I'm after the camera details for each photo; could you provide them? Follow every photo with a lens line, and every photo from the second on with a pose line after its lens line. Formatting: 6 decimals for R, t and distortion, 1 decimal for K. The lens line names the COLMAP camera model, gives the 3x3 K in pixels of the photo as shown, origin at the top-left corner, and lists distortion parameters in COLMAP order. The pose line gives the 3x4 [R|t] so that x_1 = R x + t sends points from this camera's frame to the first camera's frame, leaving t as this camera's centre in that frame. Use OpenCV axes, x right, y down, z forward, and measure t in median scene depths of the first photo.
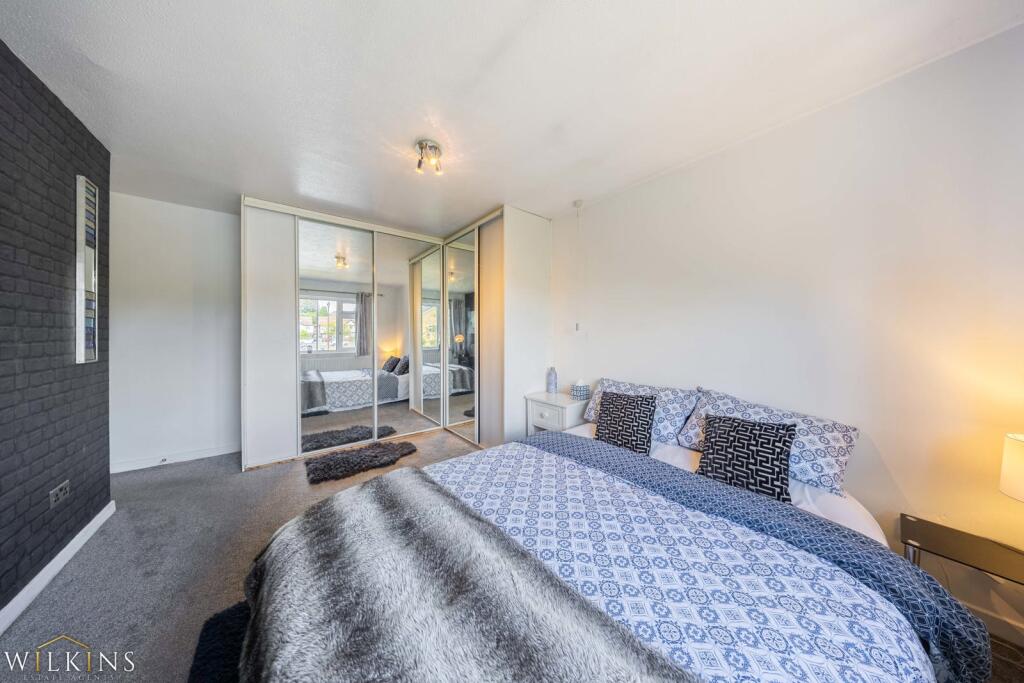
lens RADIAL K [[297.6, 0, 511.6], [0, 297.6, 337.1], [0, 0, 1]] dist [0.000517, 0.000008]
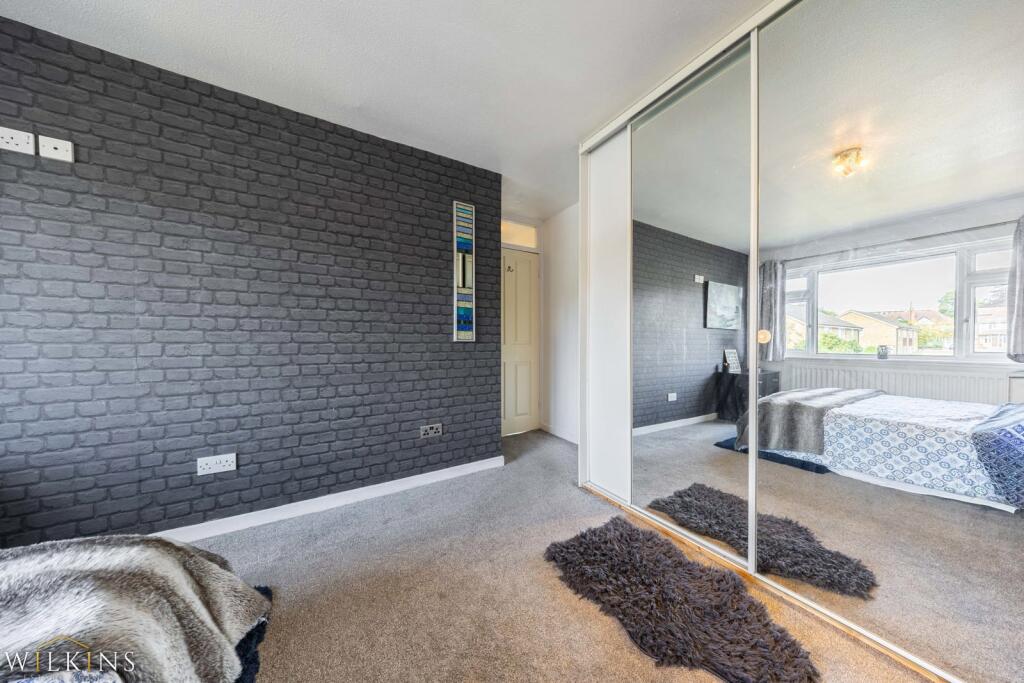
lens RADIAL K [[330.3, 0, 512.0], [0, 330.3, 341.5], [0, 0, 1]] dist [-0.000038, -0.000016]
pose [[-0.103581, 0.004808, -0.994609, 0.001929], [-0.004368, 0.999976, 0.005289, 0.030677], [0.994611, 0.004892, -0.103557, 0.536297]]
